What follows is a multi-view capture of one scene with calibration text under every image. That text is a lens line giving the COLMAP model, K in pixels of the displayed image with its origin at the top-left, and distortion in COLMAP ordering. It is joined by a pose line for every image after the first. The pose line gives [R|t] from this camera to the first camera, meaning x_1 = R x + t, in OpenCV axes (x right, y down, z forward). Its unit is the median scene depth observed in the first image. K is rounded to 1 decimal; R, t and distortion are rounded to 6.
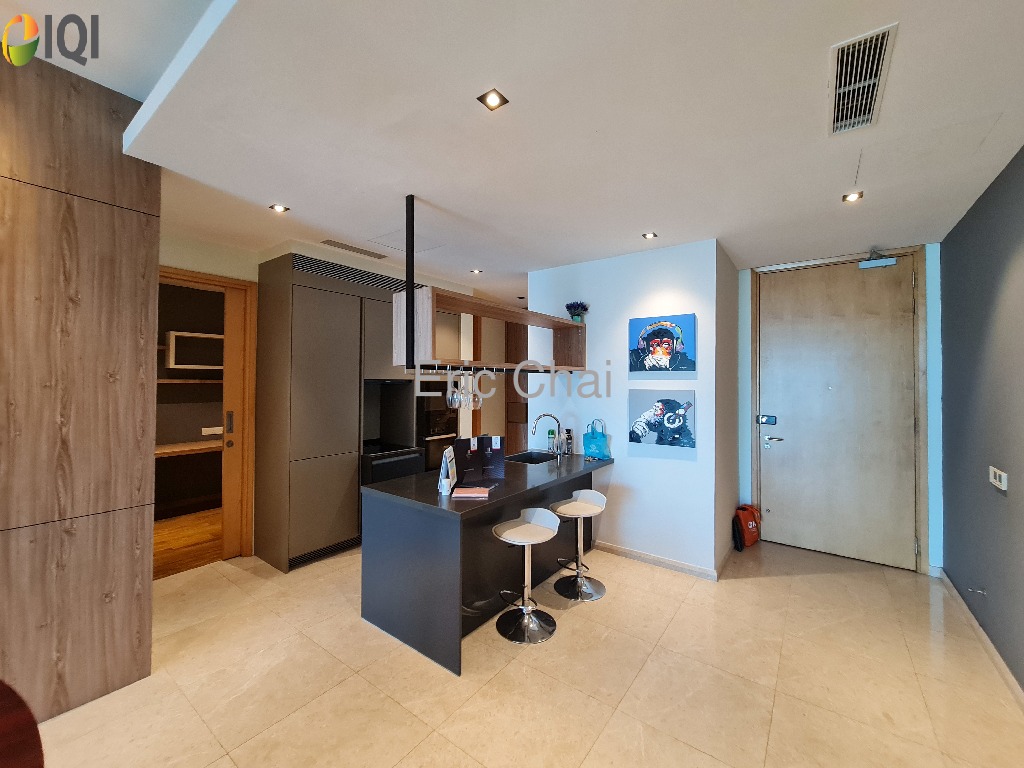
lens RADIAL K [[418.4, 0, 513.8], [0, 418.4, 374.6], [0, 0, 1]] dist [-0.002557, -0.000760]
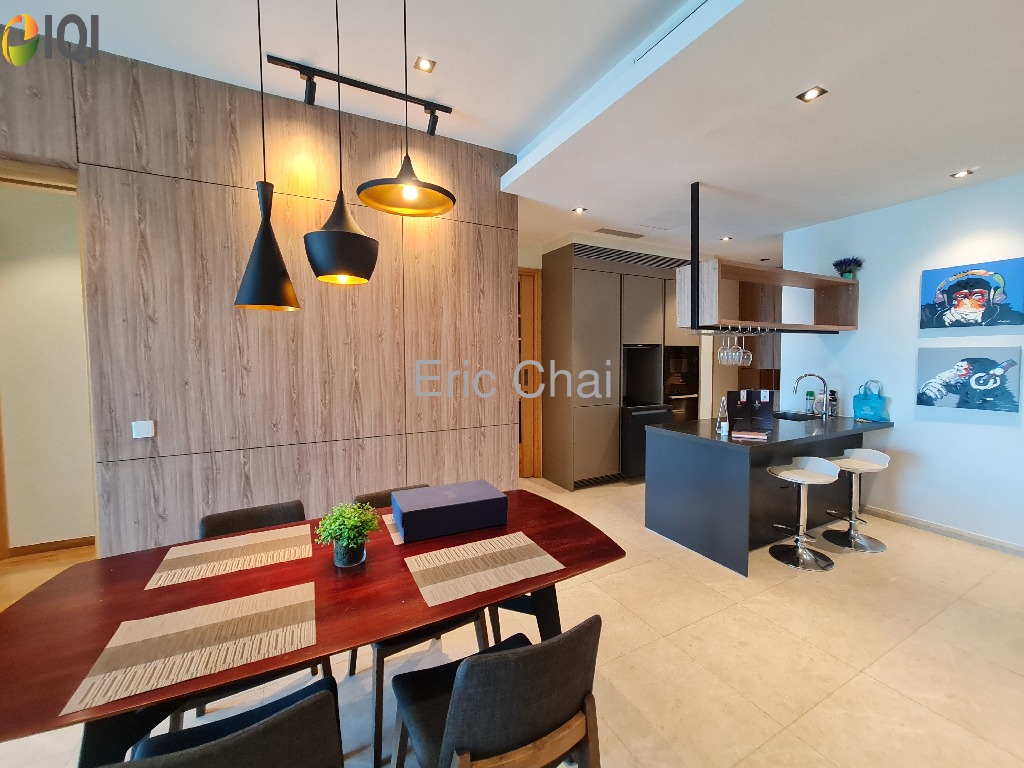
lens RADIAL K [[418.4, 0, 513.8], [0, 418.4, 374.6], [0, 0, 1]] dist [-0.002557, -0.000760]
pose [[0.901395, 0.011576, -0.432843, -0.137954], [0.016399, 0.998013, 0.060842, 0.024206], [0.432688, -0.061941, 0.899414, -0.229291]]
